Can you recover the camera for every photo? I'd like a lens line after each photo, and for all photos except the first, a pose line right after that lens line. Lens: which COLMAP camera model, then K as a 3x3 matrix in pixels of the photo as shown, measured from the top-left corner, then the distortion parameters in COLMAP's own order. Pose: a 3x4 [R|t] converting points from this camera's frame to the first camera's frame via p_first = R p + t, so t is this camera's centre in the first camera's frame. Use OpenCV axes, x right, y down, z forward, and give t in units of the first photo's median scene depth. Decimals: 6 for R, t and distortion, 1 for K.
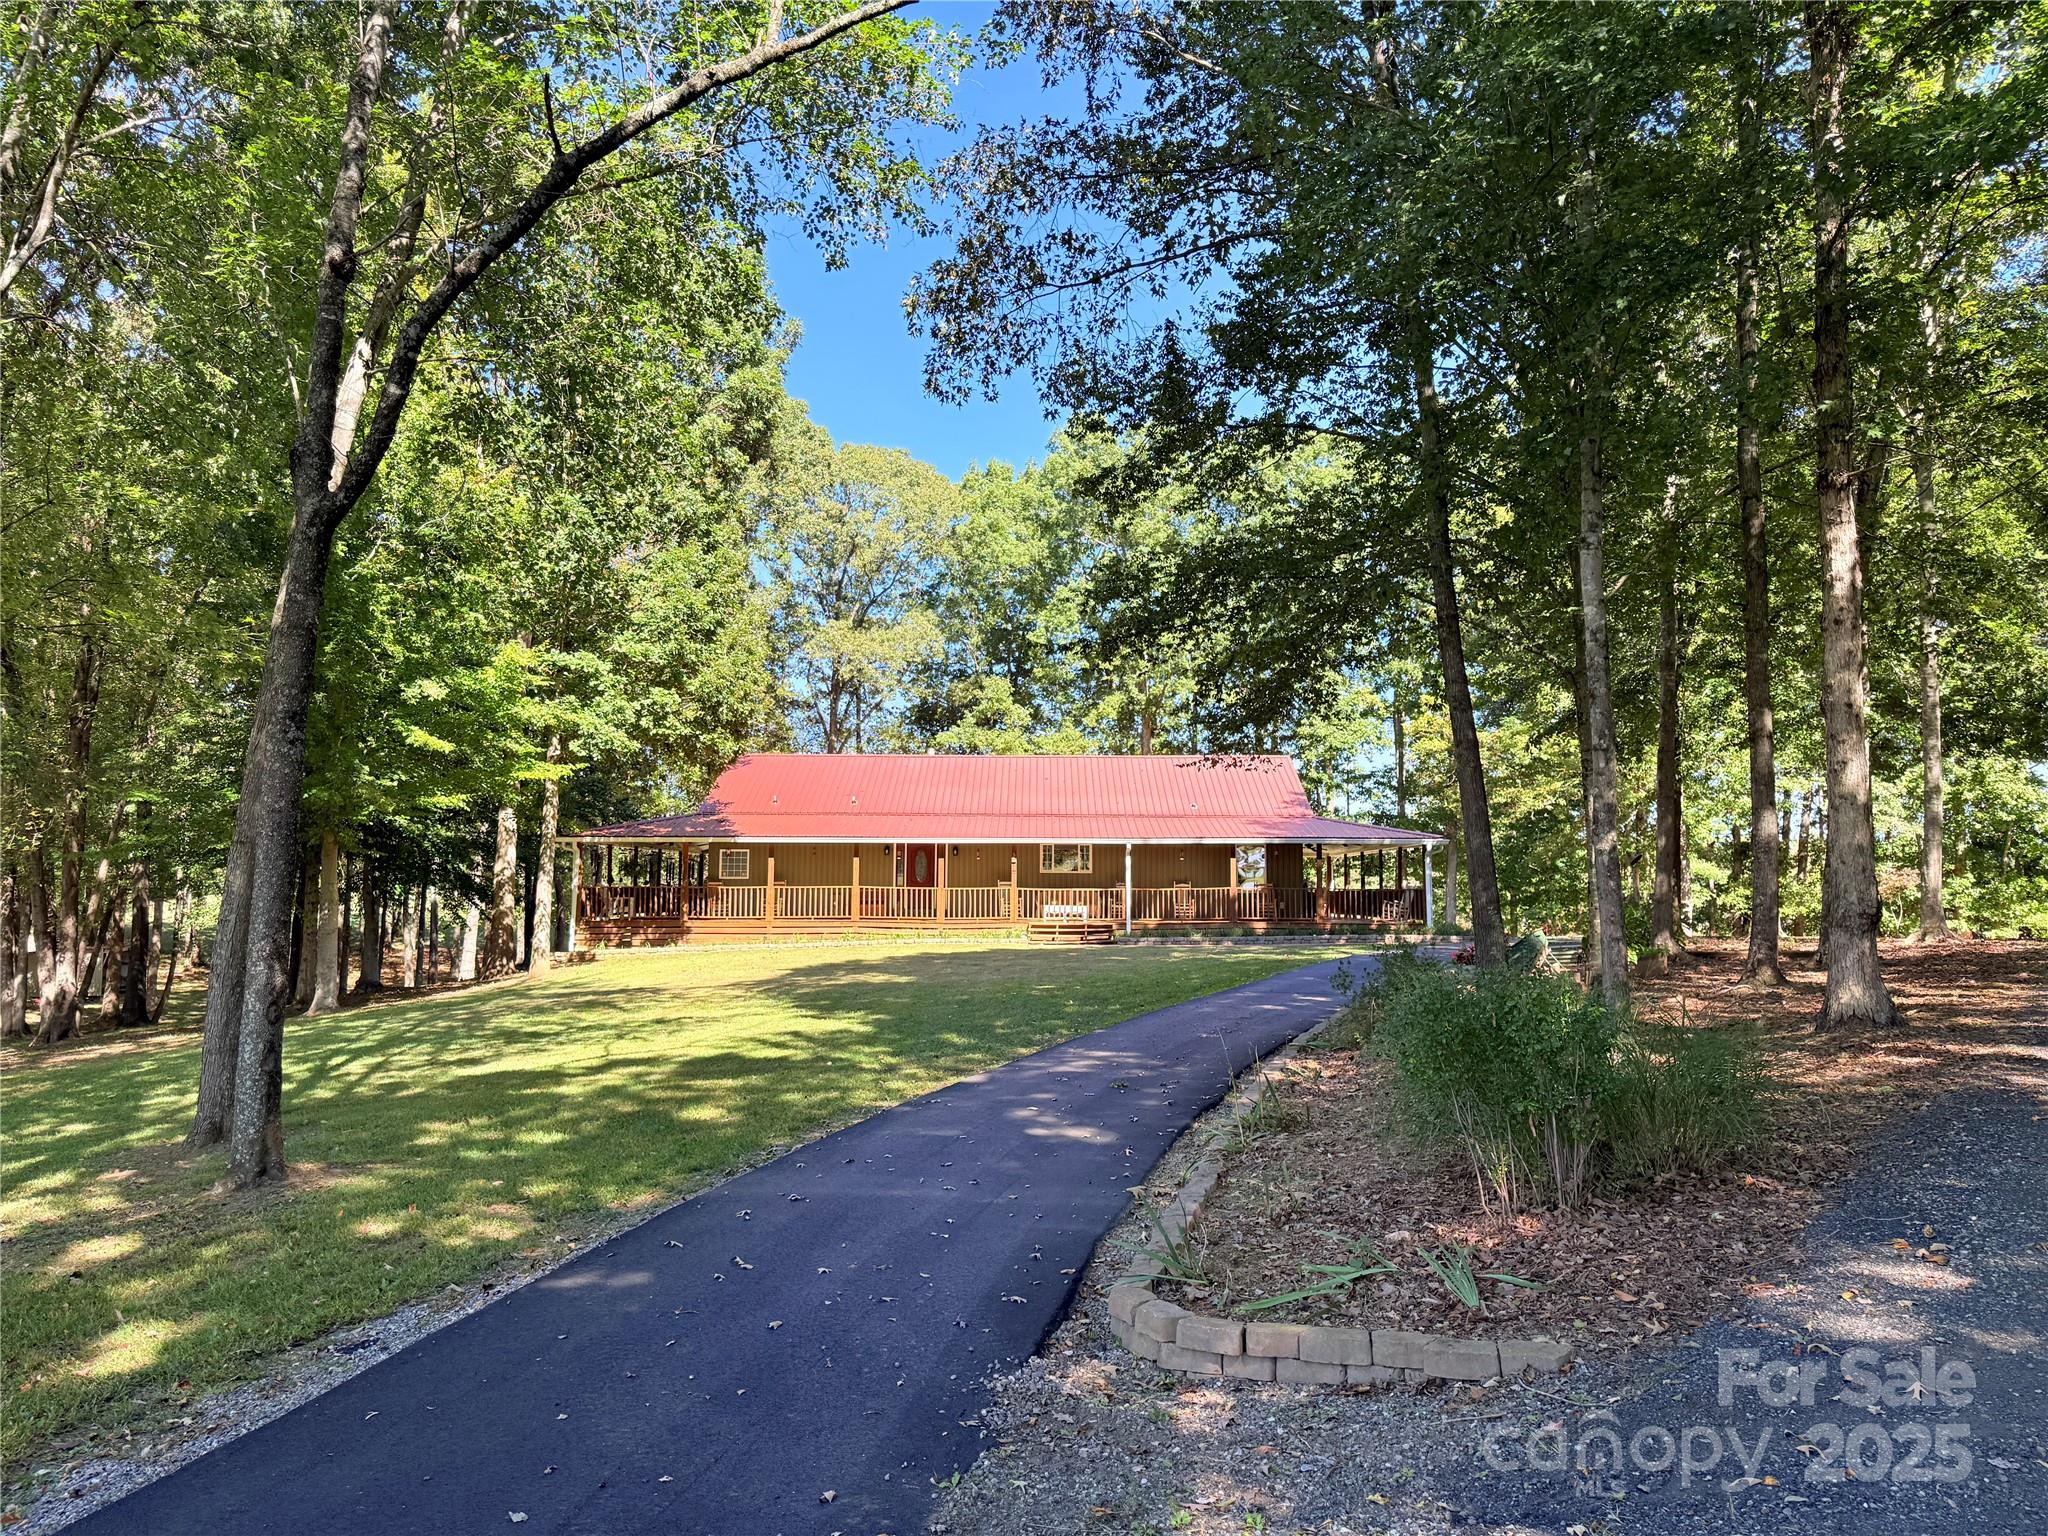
lens RADIAL K [[1420.6, 0, 1032.7], [0, 1420.6, 761.2], [0, 0, 1]] dist [0.011444, -0.000841]
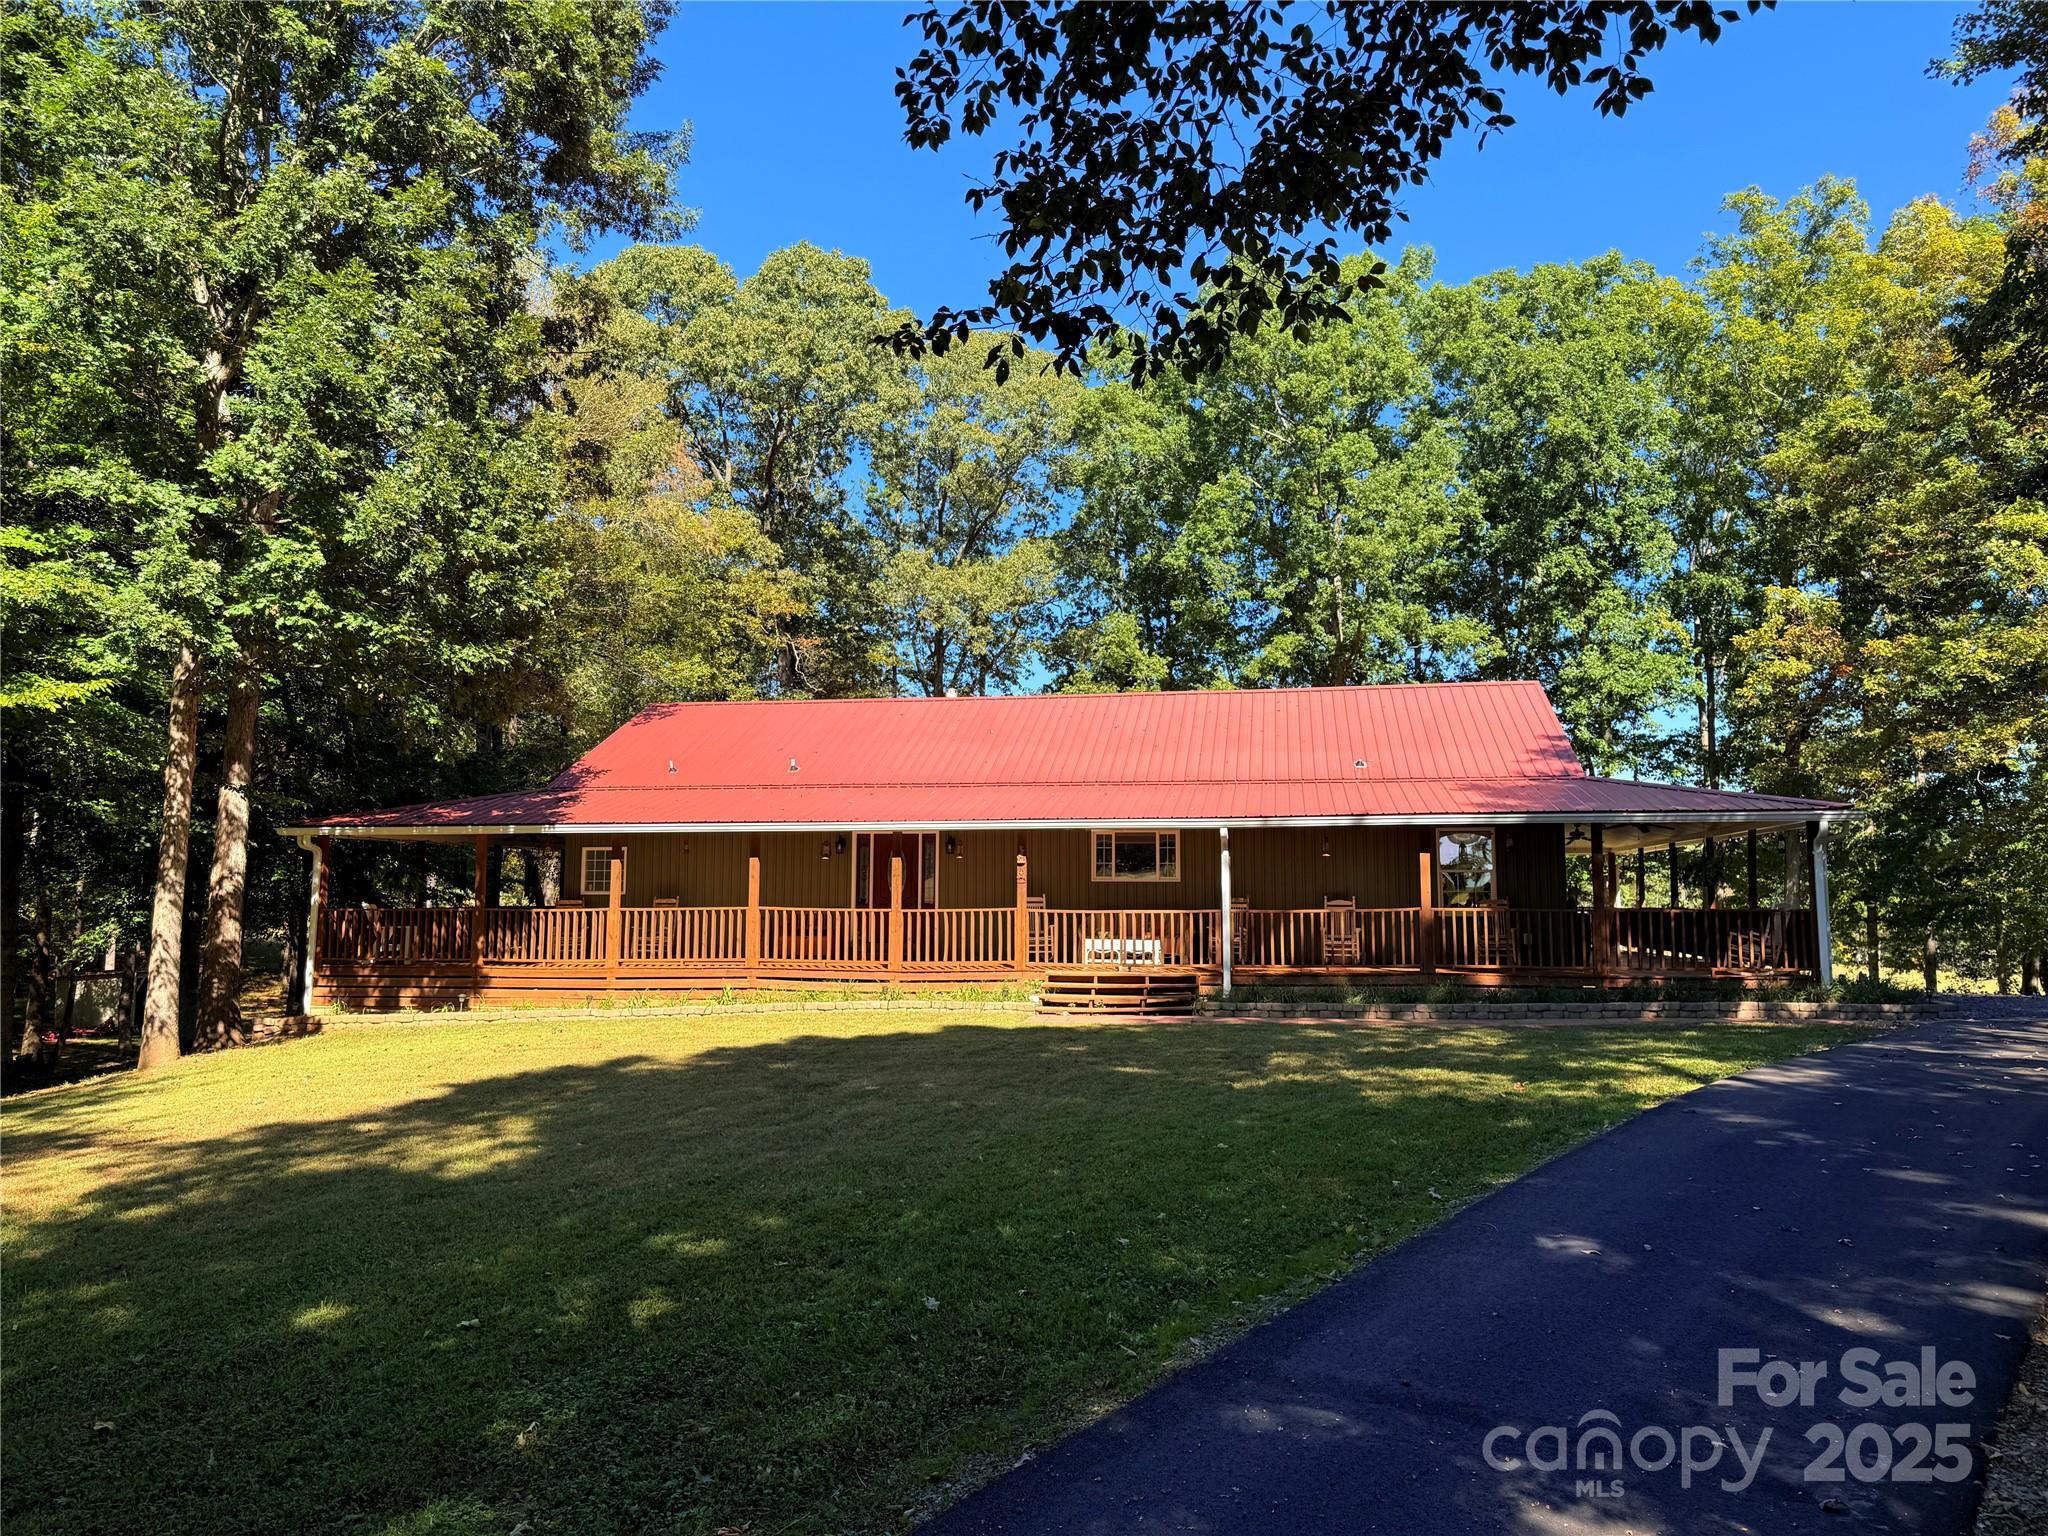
lens RADIAL K [[1420.6, 0, 1011.1], [0, 1420.6, 776.1], [0, 0, 1]] dist [0.011444, -0.000841]
pose [[0.982364, -0.018827, -0.186027, 0.086128], [0.019476, 0.999809, 0.001662, 0.035129], [0.185960, -0.005256, 0.982543, 0.440232]]
